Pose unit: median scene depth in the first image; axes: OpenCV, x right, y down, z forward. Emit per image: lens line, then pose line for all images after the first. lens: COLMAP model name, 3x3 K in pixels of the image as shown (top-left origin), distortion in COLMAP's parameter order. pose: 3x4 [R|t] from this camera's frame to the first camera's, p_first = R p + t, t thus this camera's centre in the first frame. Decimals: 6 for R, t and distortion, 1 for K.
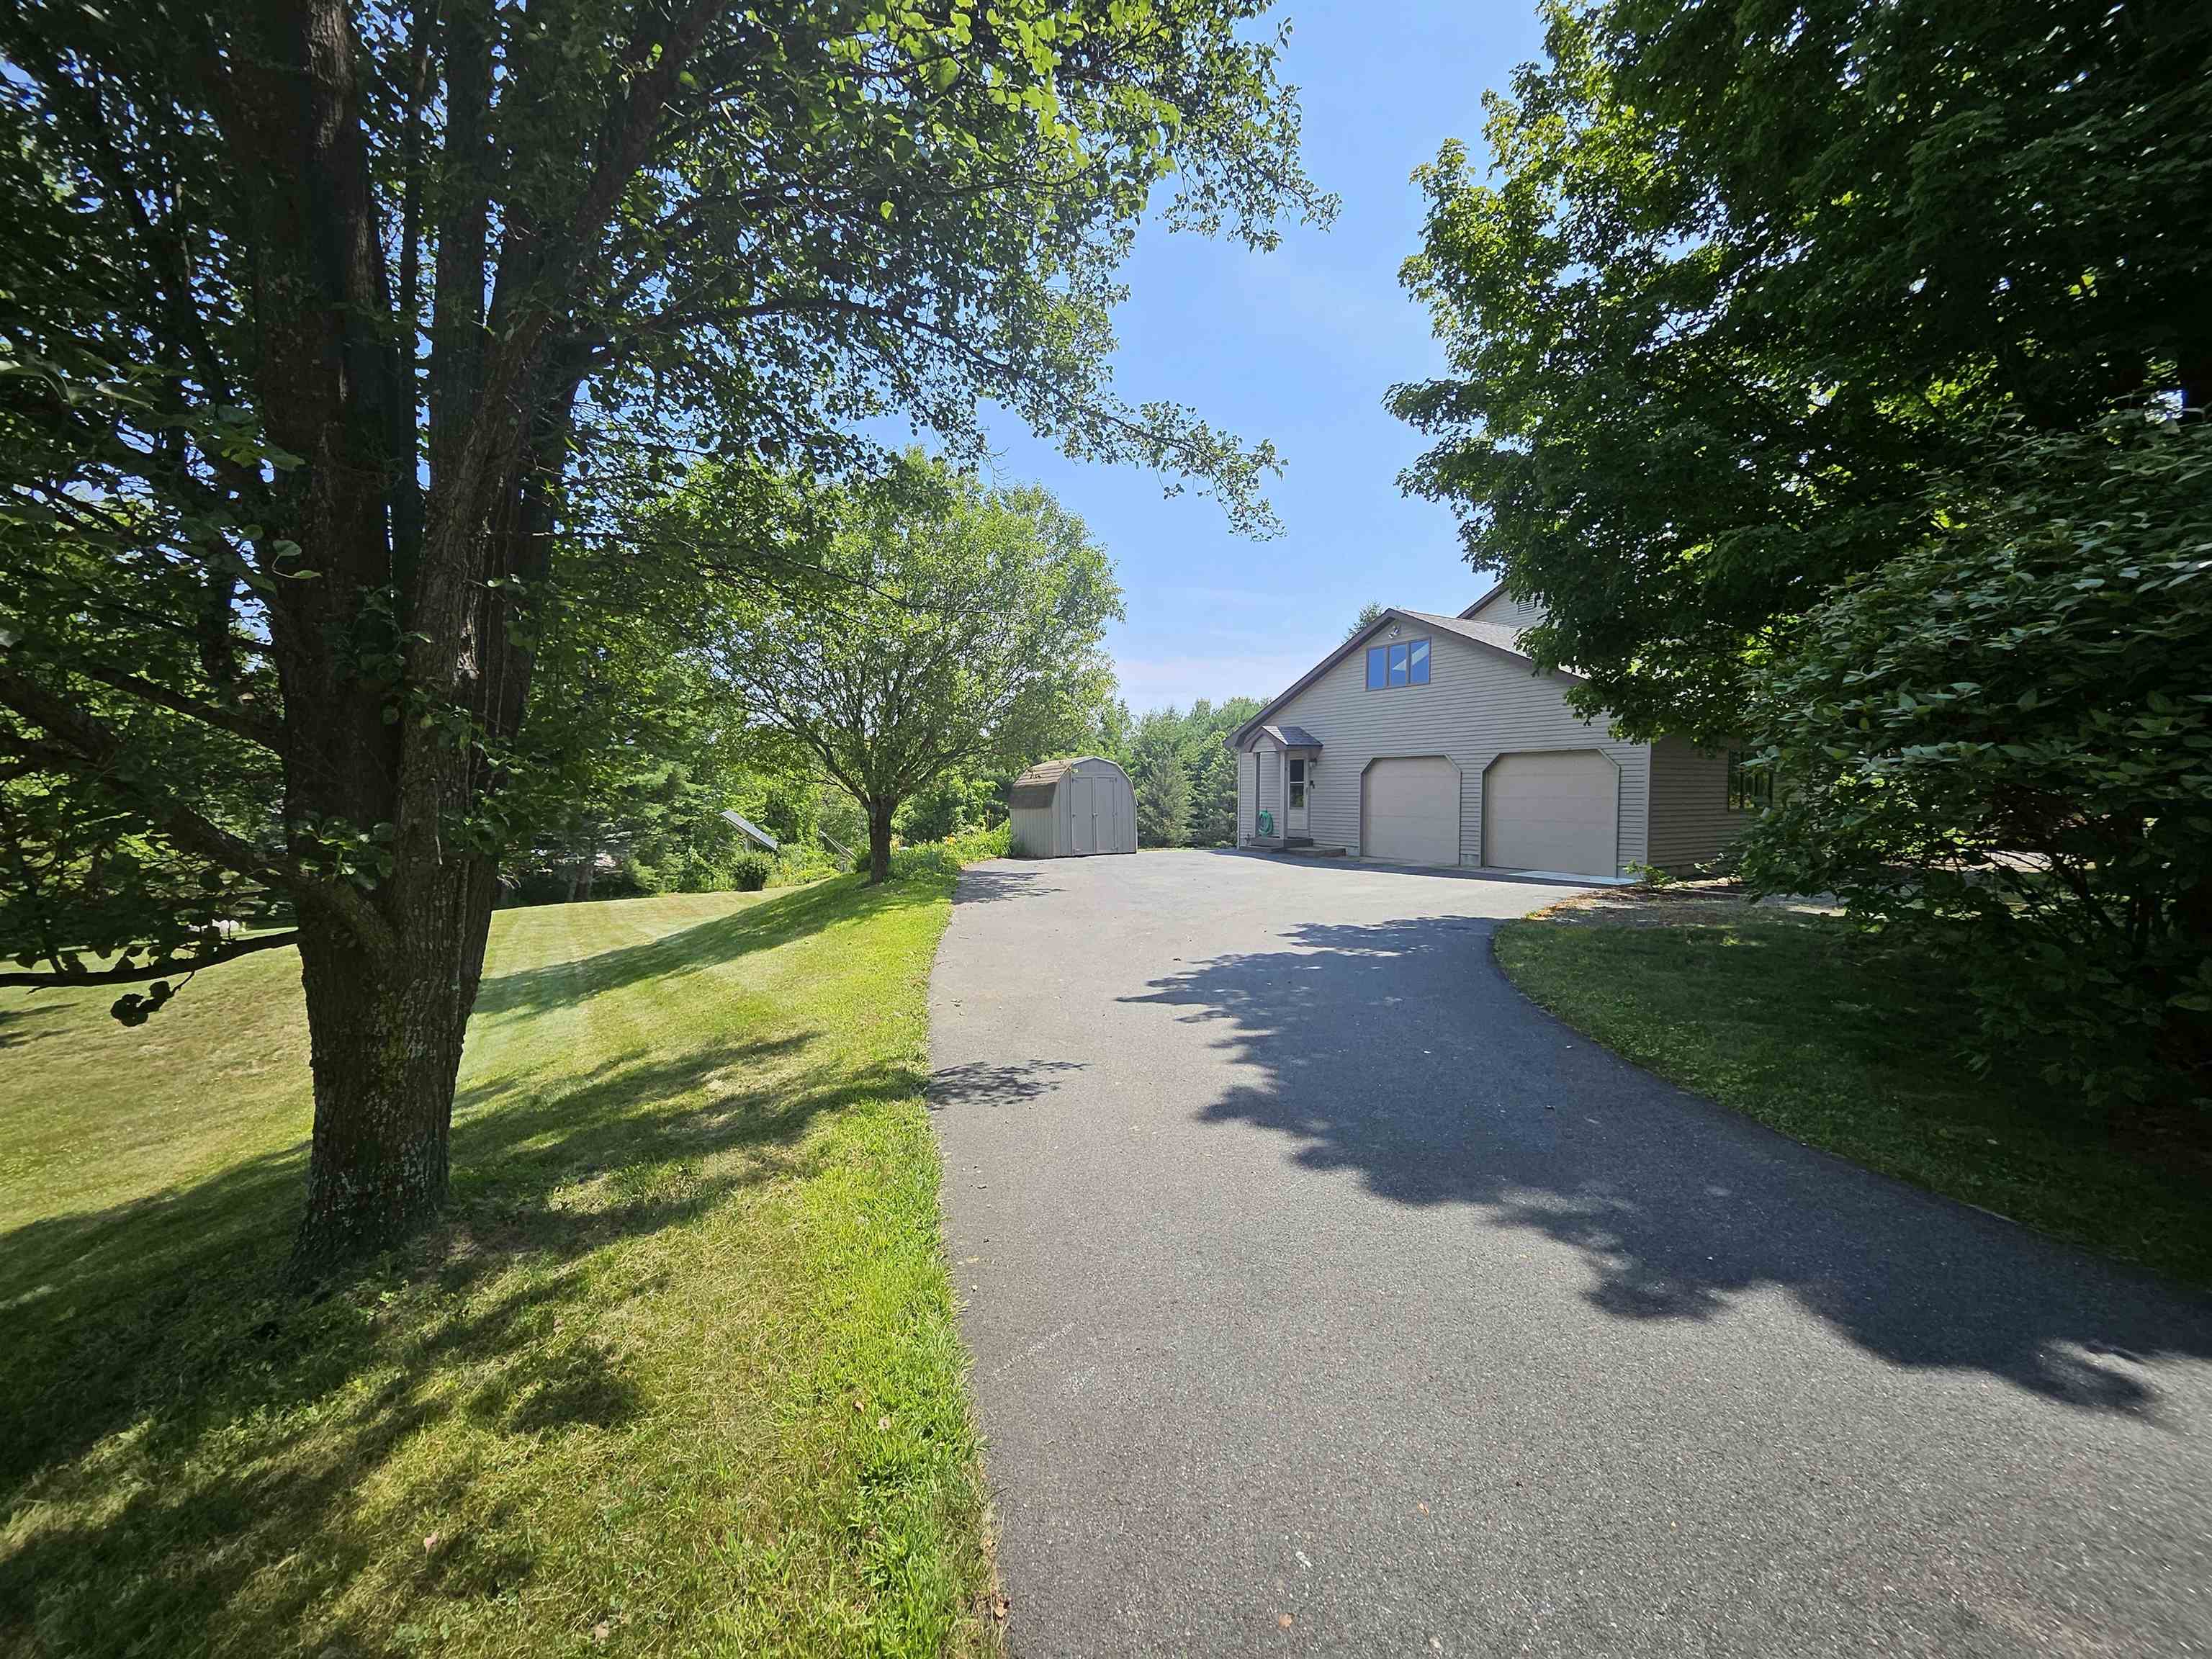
lens RADIAL K [[869.6, 0, 1080.6], [0, 869.6, 825.6], [0, 0, 1]] dist [0.006856, -0.004135]
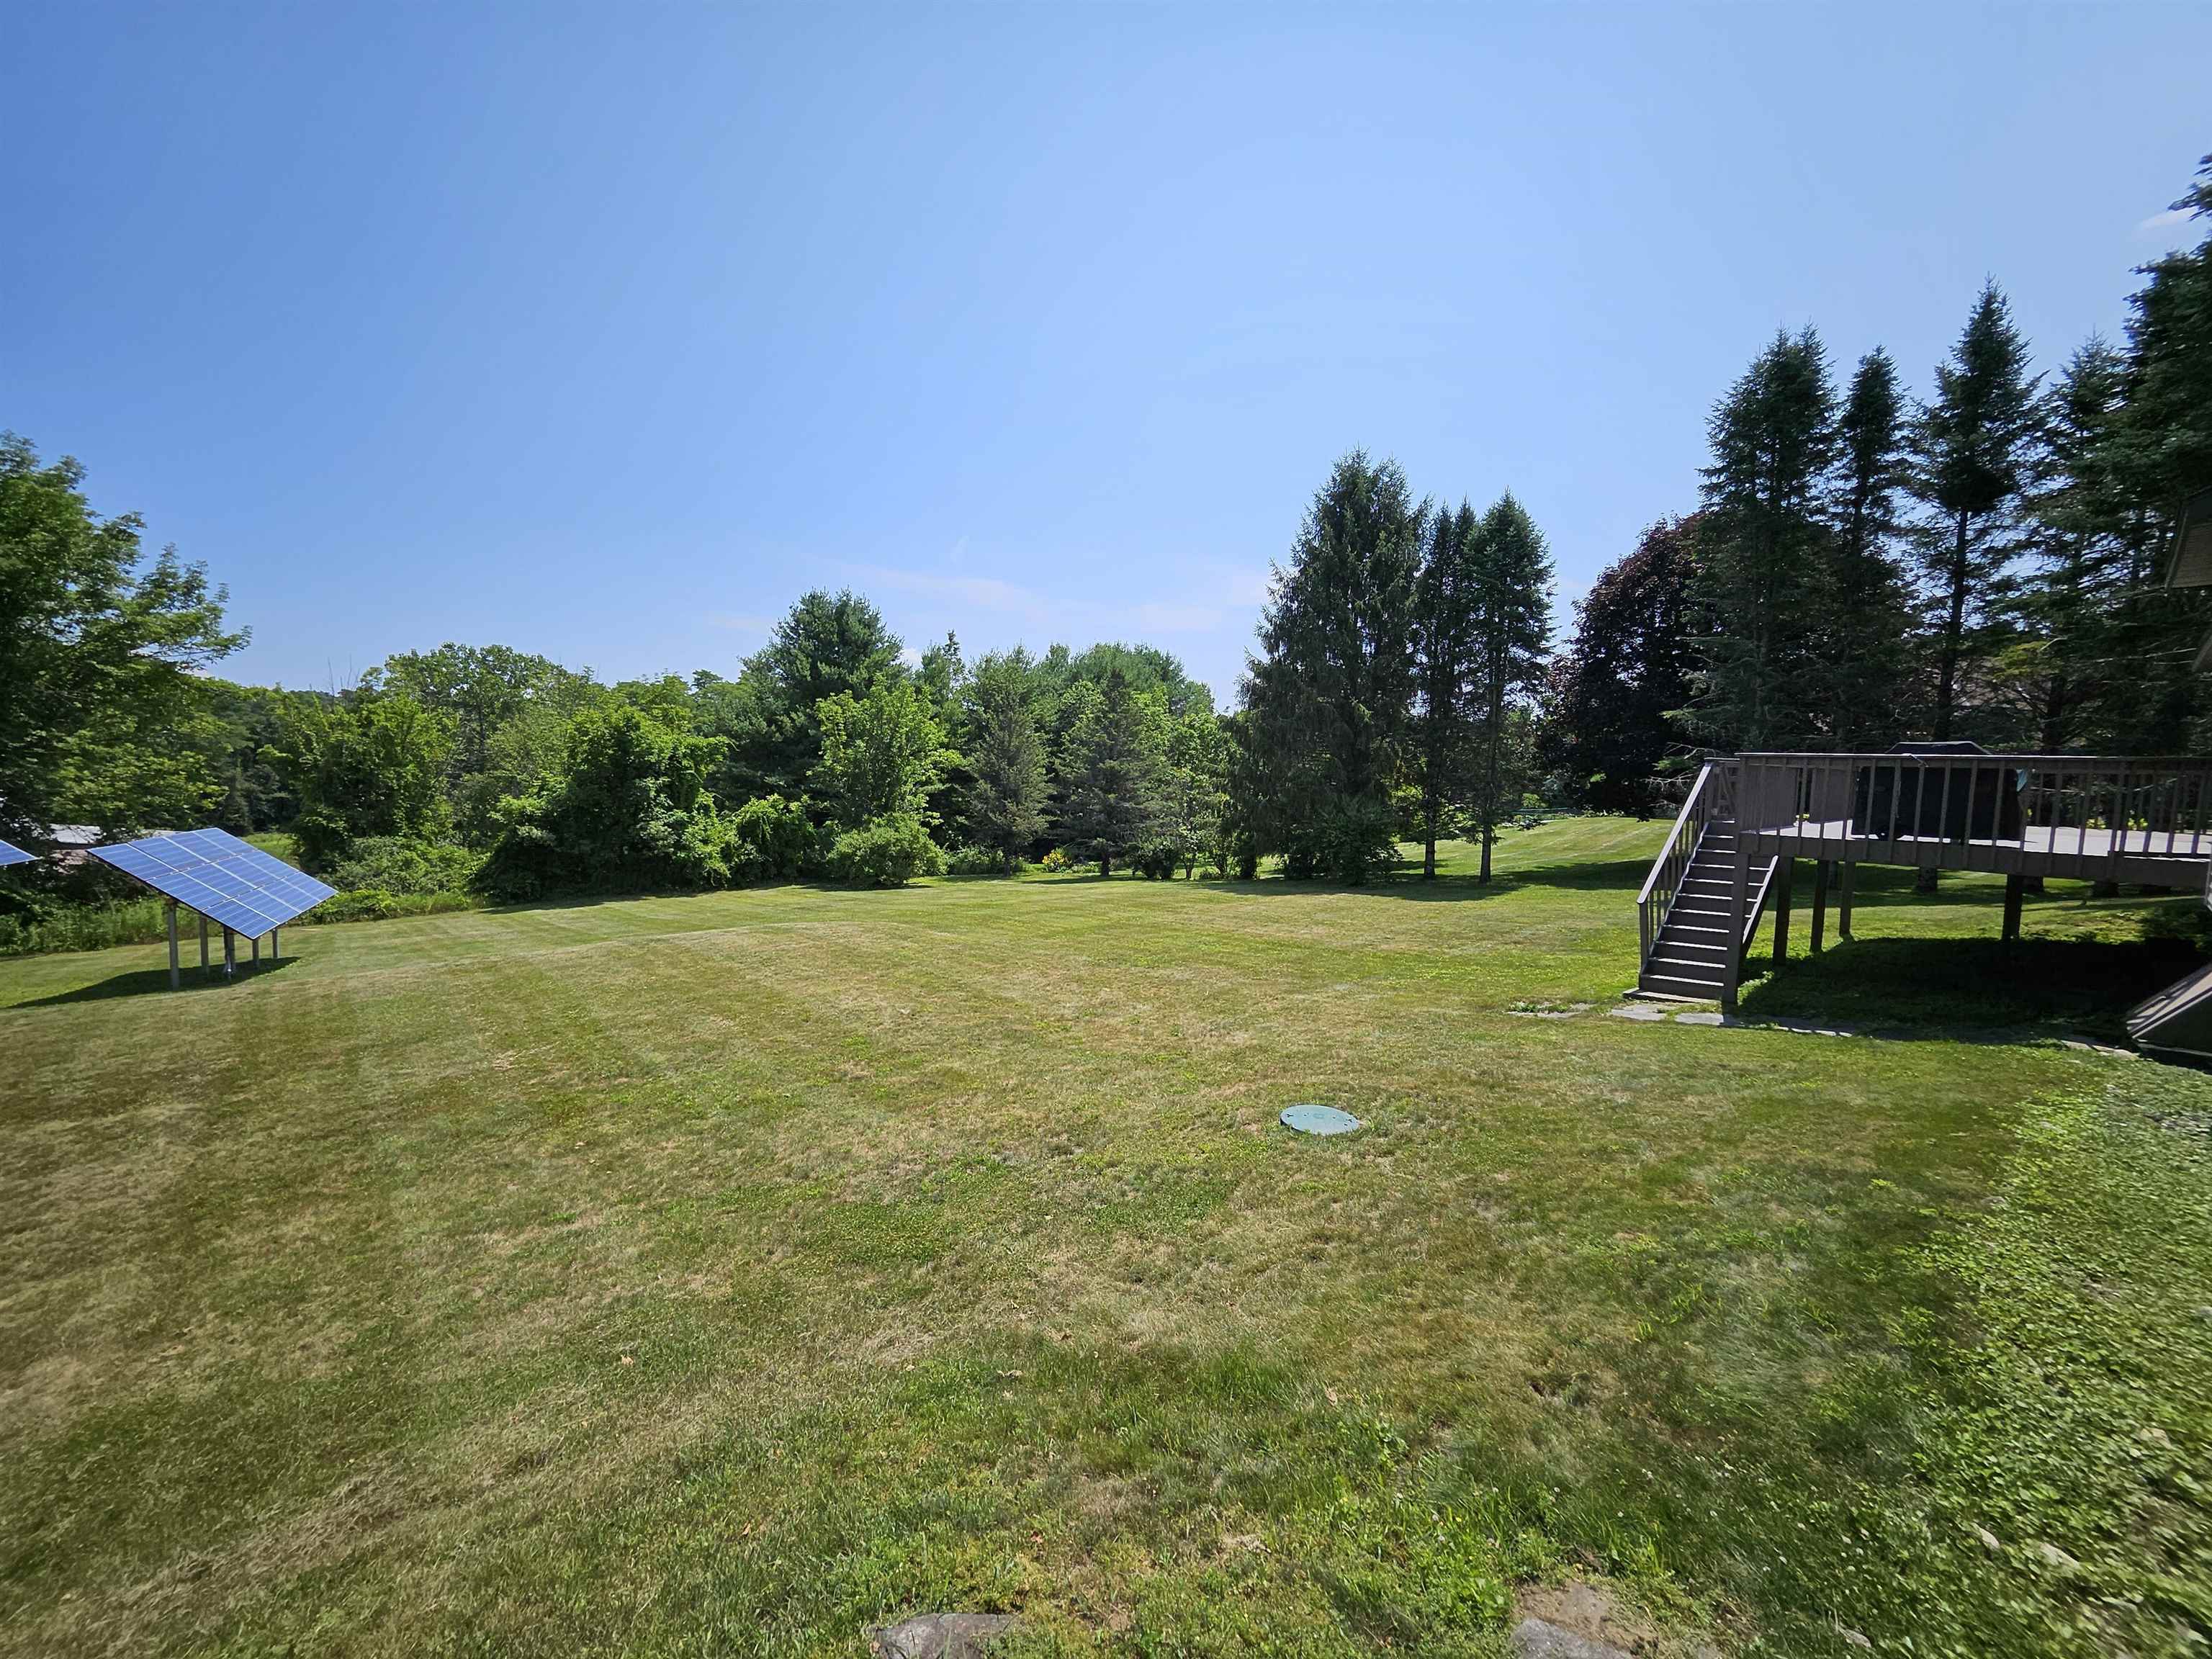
lens RADIAL K [[869.6, 0, 1080.6], [0, 869.6, 825.6], [0, 0, 1]] dist [0.006856, -0.004135]
pose [[0.983990, 0.006703, 0.178096, 0.030013], [-0.011739, 0.999560, 0.027241, -0.007214], [-0.177835, -0.028896, 0.983636, 0.308338]]
